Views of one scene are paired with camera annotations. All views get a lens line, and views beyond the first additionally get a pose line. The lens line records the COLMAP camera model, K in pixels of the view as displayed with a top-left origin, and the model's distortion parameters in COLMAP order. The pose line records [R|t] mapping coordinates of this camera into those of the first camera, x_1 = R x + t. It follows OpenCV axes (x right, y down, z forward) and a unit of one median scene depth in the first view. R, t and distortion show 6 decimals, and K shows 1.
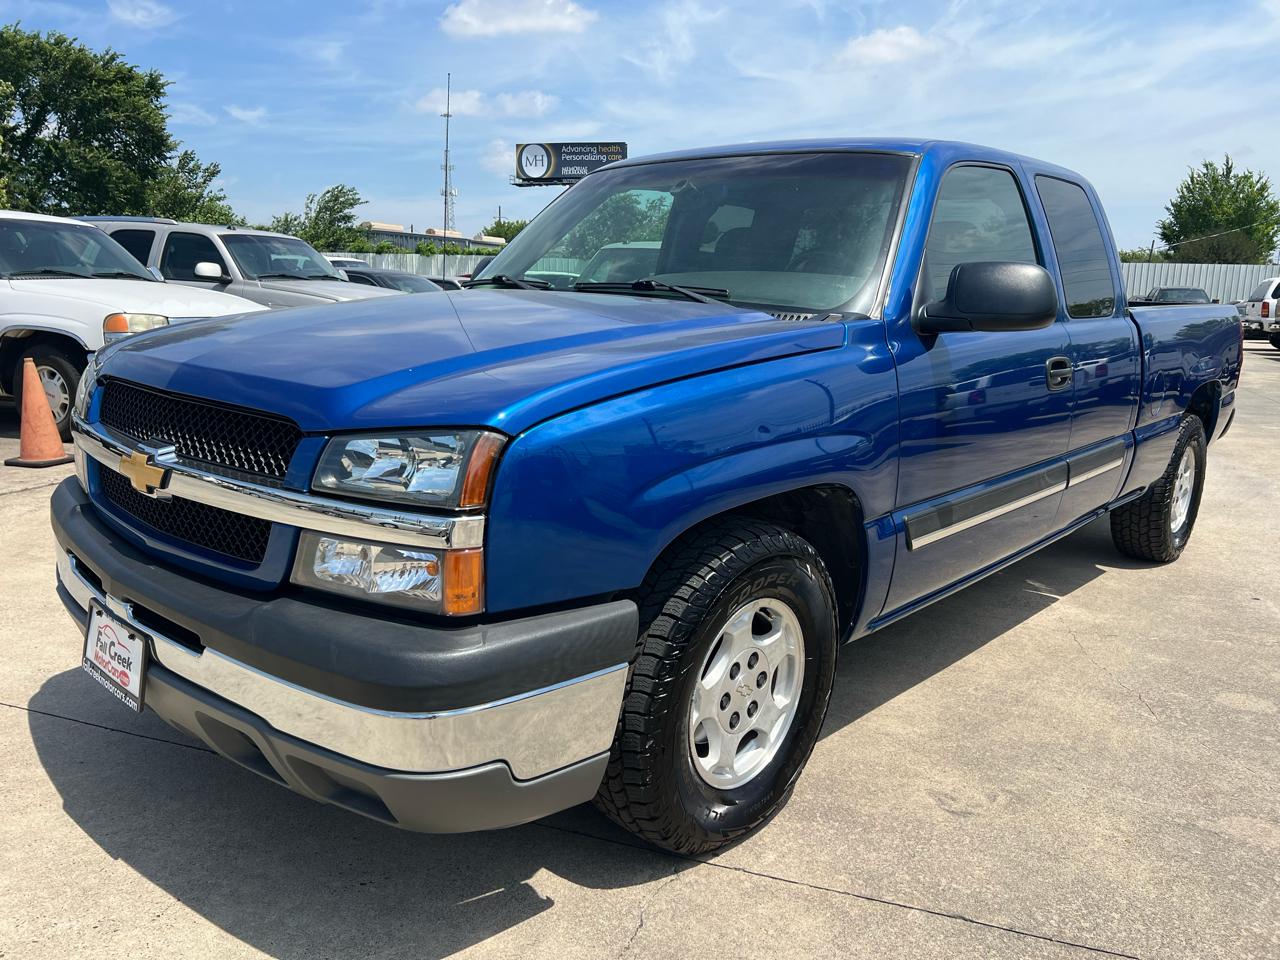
lens RADIAL K [[982.1, 0, 628.0], [0, 982.1, 482.1], [0, 0, 1]] dist [0.042477, -0.051318]
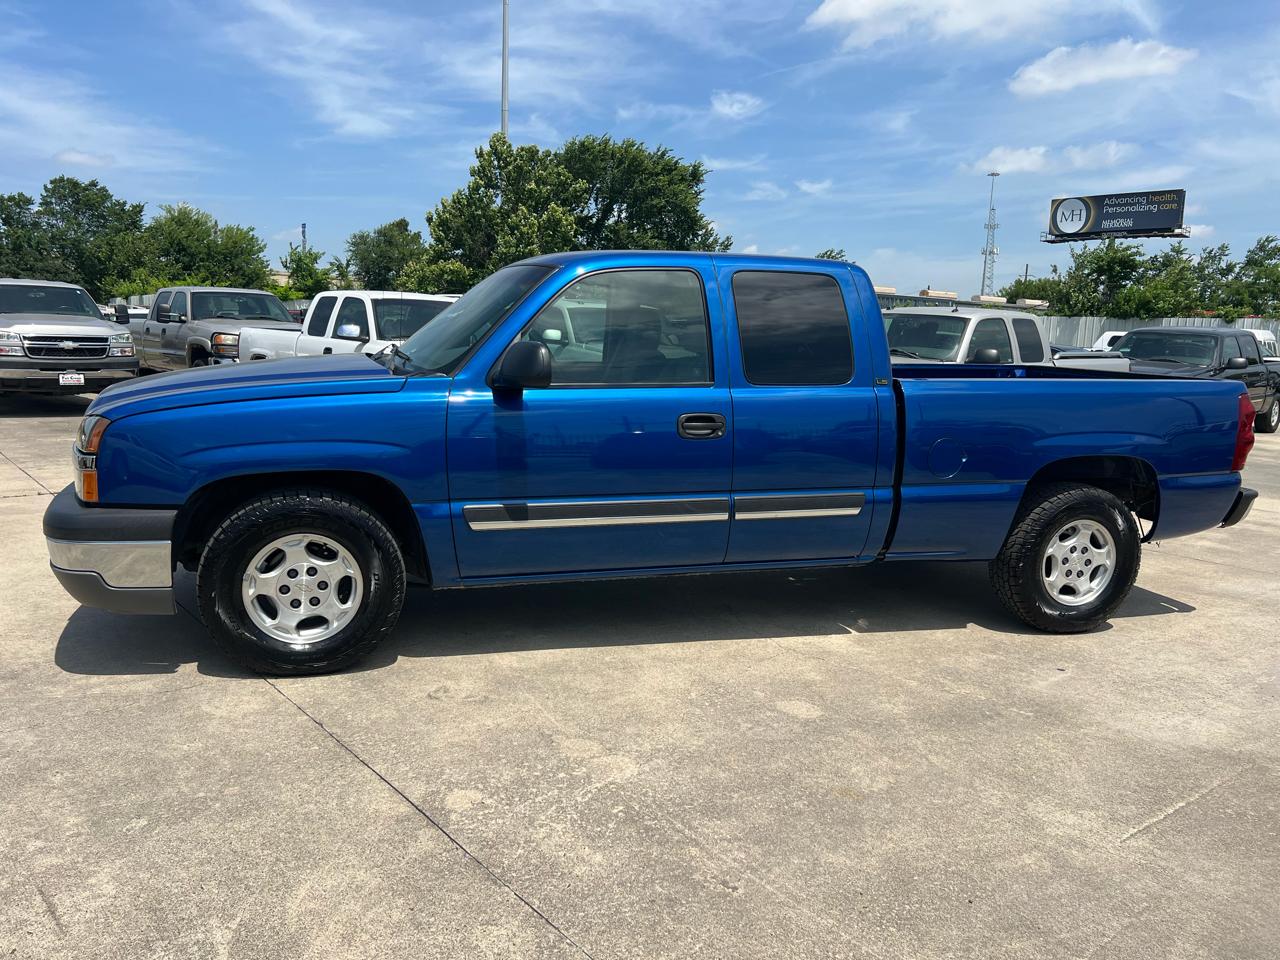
lens RADIAL K [[982.1, 0, 641.0], [0, 982.1, 471.0], [0, 0, 1]] dist [0.042477, -0.051318]
pose [[0.862901, 0.076149, -0.499604, 0.985470], [-0.109946, 0.993191, -0.038515, 0.013275], [0.493269, 0.088164, 0.865398, -0.146784]]
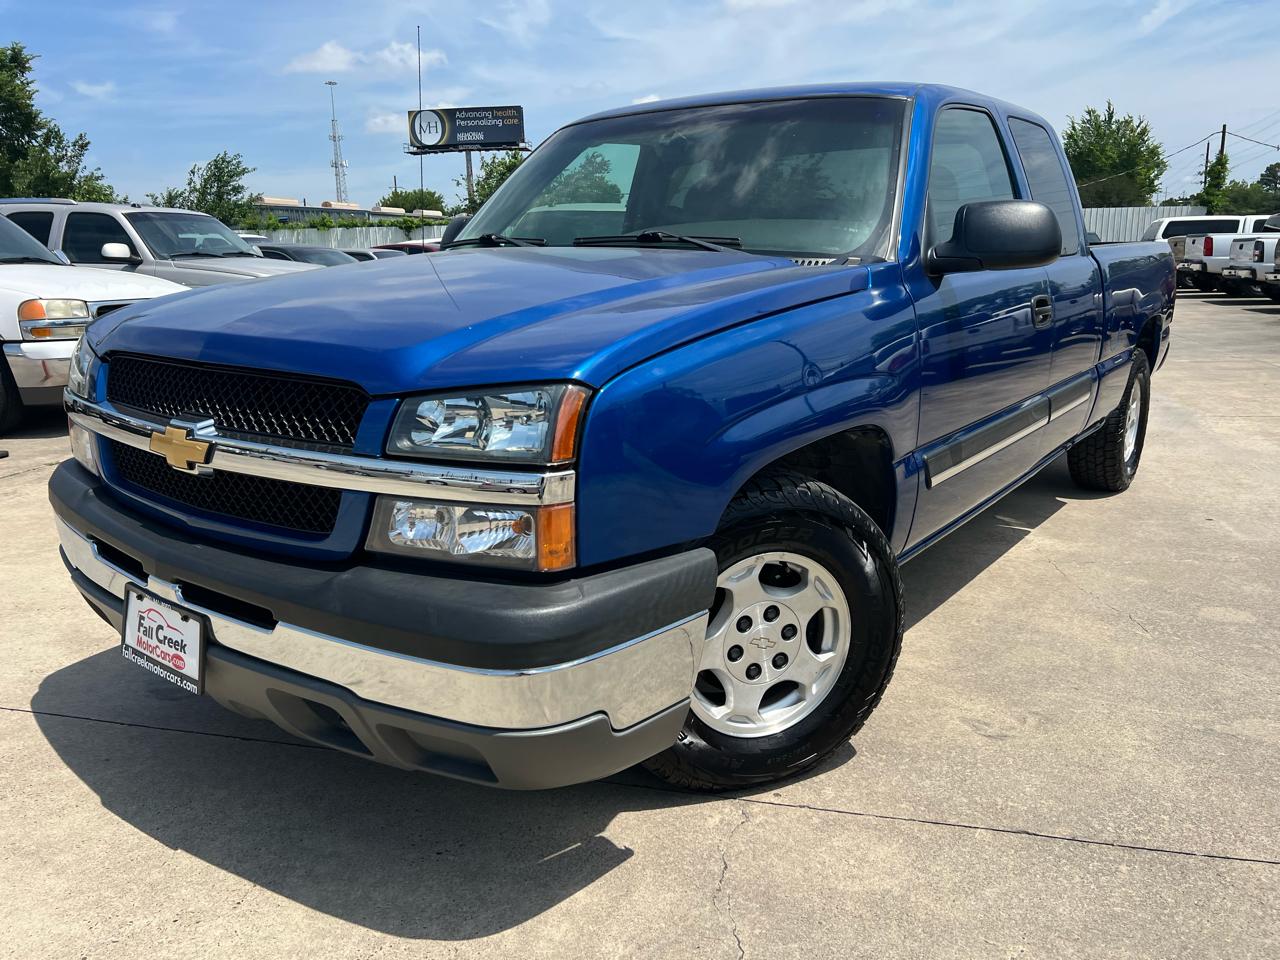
lens RADIAL K [[982.1, 0, 618.0], [0, 982.1, 482.4], [0, 0, 1]] dist [0.042477, -0.051318]
pose [[0.995303, -0.058078, 0.077448, -0.093387], [0.055459, 0.997828, 0.035548, 0.007783], [-0.079344, -0.031086, 0.996362, 0.005396]]
